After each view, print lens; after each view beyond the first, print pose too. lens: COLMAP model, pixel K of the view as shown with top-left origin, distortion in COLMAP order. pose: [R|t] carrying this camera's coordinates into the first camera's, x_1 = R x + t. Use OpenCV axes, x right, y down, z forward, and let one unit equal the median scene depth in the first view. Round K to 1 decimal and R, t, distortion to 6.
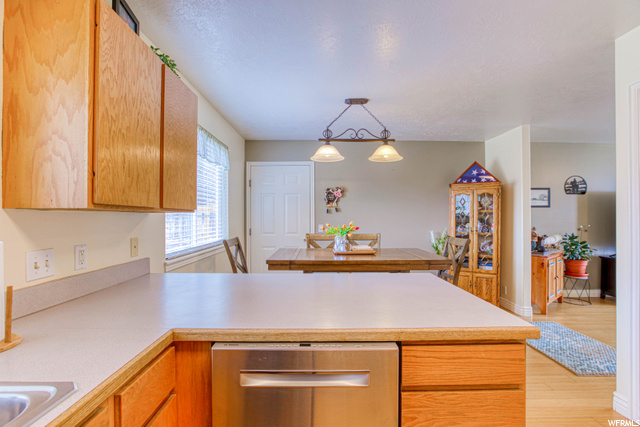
lens RADIAL K [[292.2, 0, 320.0], [0, 292.2, 213.5], [0, 0, 1]] dist [-0.000636, -0.000086]
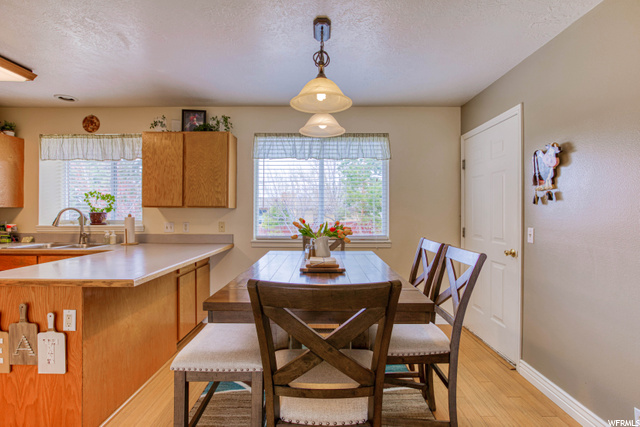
lens RADIAL K [[304.1, 0, 320.0], [0, 304.1, 213.5], [0, 0, 1]] dist [-0.033885, 0.000497]
pose [[-0.024364, 0.011097, -0.999642, 0.508086], [0.008527, 0.999904, 0.010892, 0.005487], [0.999667, -0.008259, -0.024457, 0.666638]]
